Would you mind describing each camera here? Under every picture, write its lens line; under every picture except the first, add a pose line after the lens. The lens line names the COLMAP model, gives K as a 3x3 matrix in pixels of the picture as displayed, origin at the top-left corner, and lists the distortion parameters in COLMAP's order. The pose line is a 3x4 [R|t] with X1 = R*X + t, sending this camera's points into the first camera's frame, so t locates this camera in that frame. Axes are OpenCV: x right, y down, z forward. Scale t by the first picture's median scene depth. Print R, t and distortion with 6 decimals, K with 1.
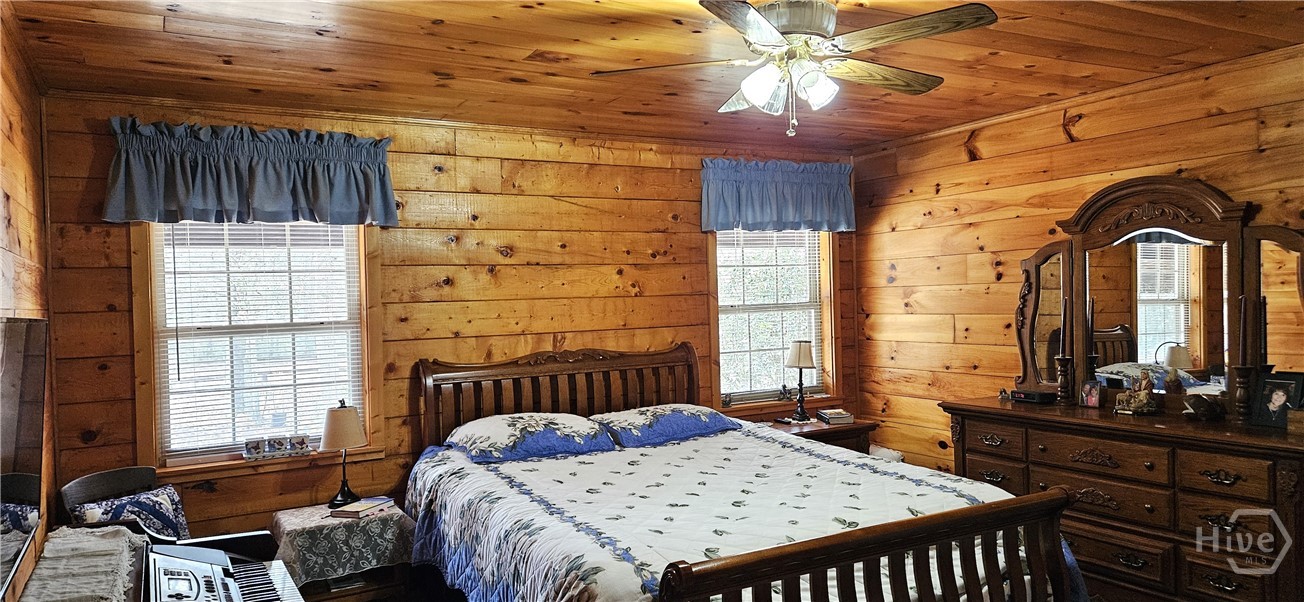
lens RADIAL K [[871.8, 0, 648.2], [0, 871.8, 314.5], [0, 0, 1]] dist [0.060920, -0.002182]
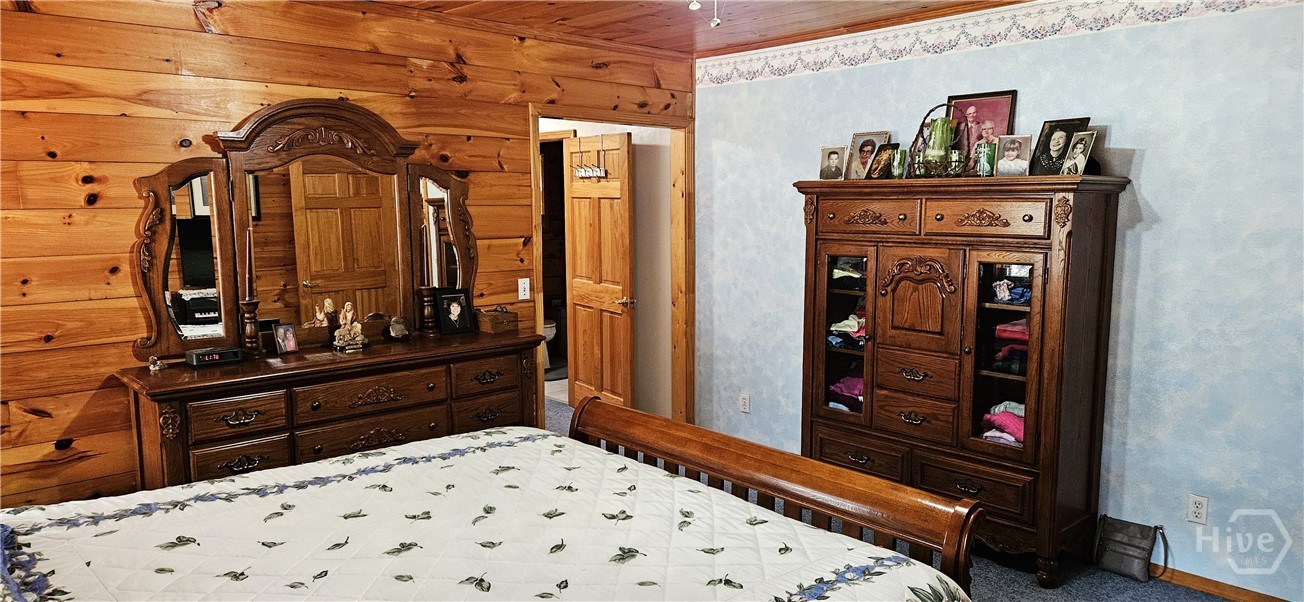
lens RADIAL K [[871.8, 0, 648.2], [0, 871.8, 314.5], [0, 0, 1]] dist [0.060920, -0.002182]
pose [[-0.220149, -0.100716, 0.970253, -0.415012], [0.029898, 0.993492, 0.109912, -0.018886], [-0.975008, 0.053206, -0.215705, 0.799401]]
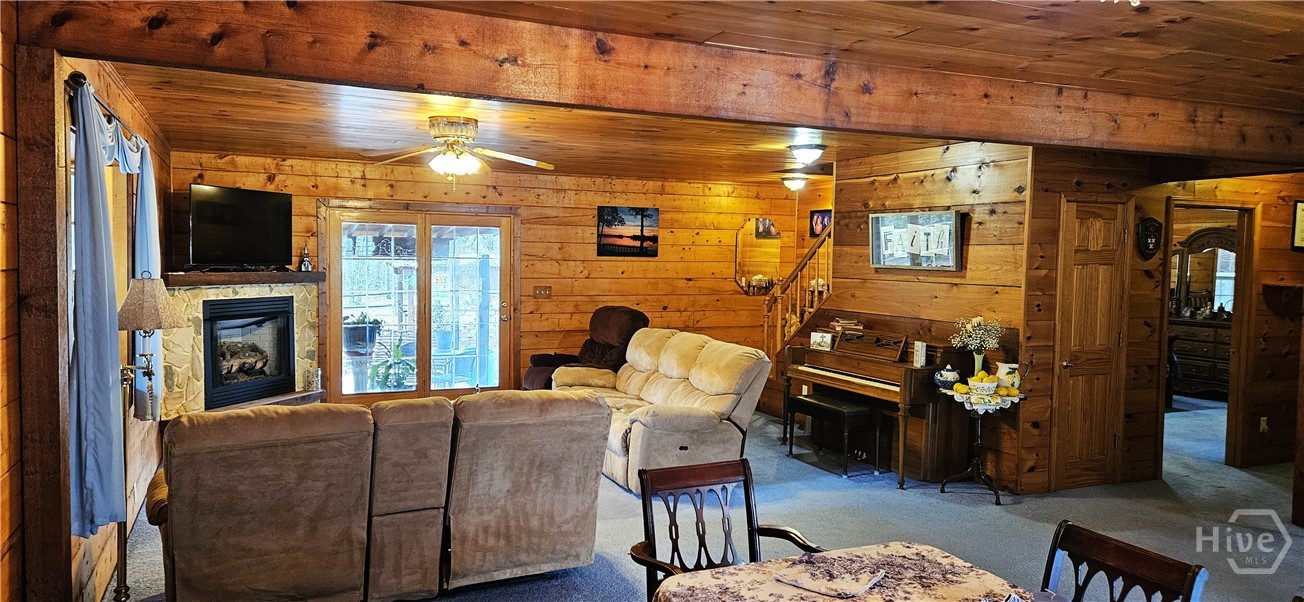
lens RADIAL K [[871.8, 0, 648.2], [0, 871.8, 314.5], [0, 0, 1]] dist [0.060920, -0.002182]
pose [[0.994924, 0.047763, -0.088574, -0.765245], [-0.044090, 0.998103, 0.042971, 0.053563], [0.090458, -0.038847, 0.995142, -1.589655]]
